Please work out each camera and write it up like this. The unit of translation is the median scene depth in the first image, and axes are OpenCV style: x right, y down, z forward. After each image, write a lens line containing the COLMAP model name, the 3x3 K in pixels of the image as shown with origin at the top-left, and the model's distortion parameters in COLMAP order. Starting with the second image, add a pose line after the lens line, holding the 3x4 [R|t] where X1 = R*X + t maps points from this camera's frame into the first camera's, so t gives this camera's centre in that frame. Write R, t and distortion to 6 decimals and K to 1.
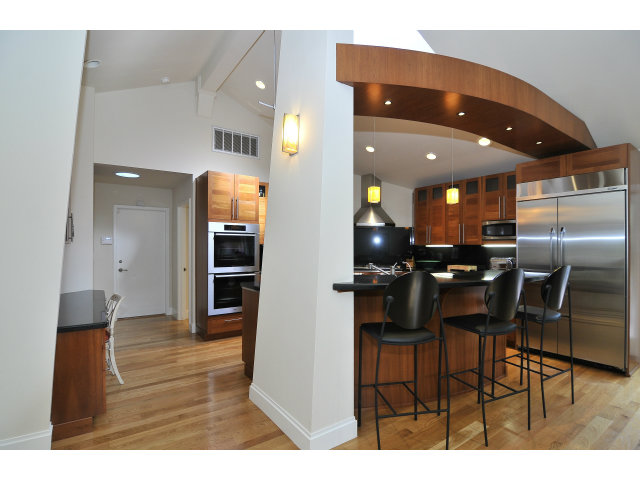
lens RADIAL K [[321.0, 0, 323.9], [0, 321.0, 247.3], [0, 0, 1]] dist [-0.018891, -0.000672]
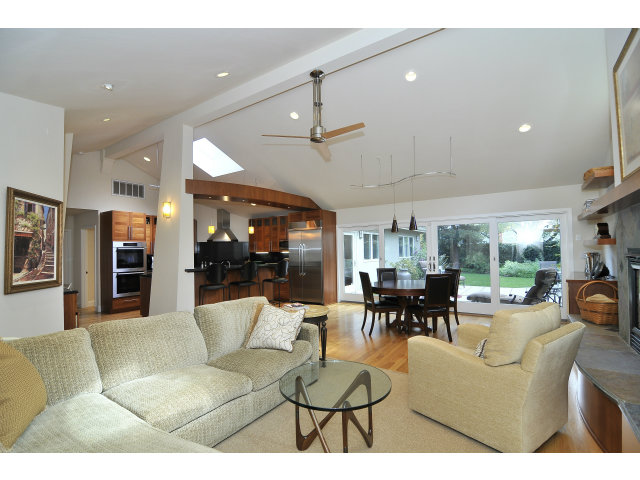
lens RADIAL K [[304.7, 0, 321.2], [0, 304.7, 245.8], [0, 0, 1]] dist [-0.002086, -0.016279]
pose [[0.935589, -0.011221, 0.352912, 0.090637], [0.019289, 0.999627, -0.019350, -0.004698], [-0.352564, 0.024911, 0.935456, -0.813012]]
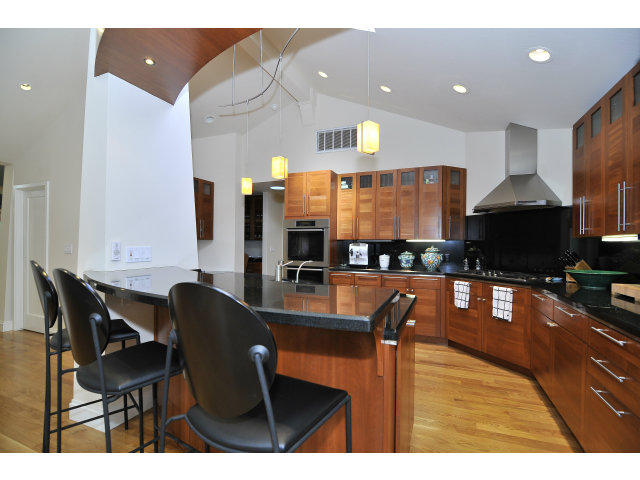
lens RADIAL K [[304.7, 0, 321.2], [0, 304.7, 245.8], [0, 0, 1]] dist [-0.002086, -0.016279]
pose [[0.536111, 0.007005, -0.844119, 0.591850], [-0.010978, 0.999939, 0.001327, 0.010211], [0.844076, 0.008555, 0.536155, 0.511893]]
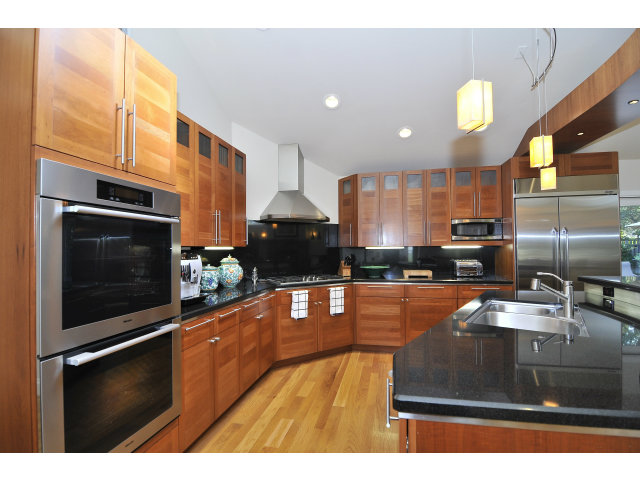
lens RADIAL K [[304.7, 0, 321.2], [0, 304.7, 245.8], [0, 0, 1]] dist [-0.002086, -0.016279]
pose [[0.746606, 0.000389, 0.665266, -0.334214], [0.011293, 0.999848, -0.013259, -0.001672], [-0.665170, 0.017413, 0.746489, 0.635717]]
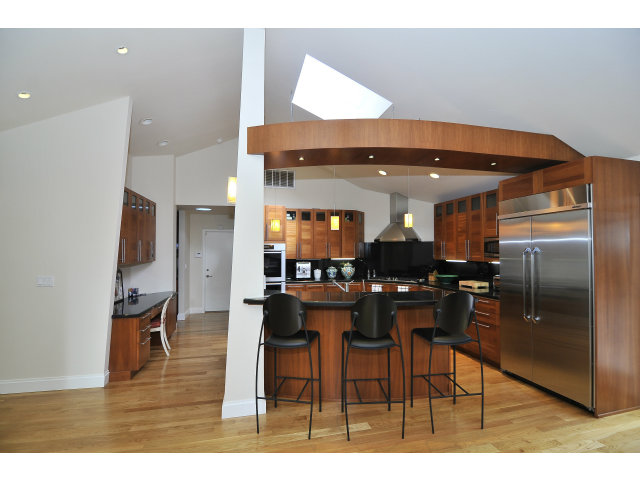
lens RADIAL K [[304.7, 0, 321.2], [0, 304.7, 245.8], [0, 0, 1]] dist [-0.002086, -0.016279]
pose [[0.929050, -0.010279, -0.369811, 0.387166], [0.003450, 0.999811, -0.019123, -0.041878], [0.369938, 0.016490, 0.928910, -0.054954]]
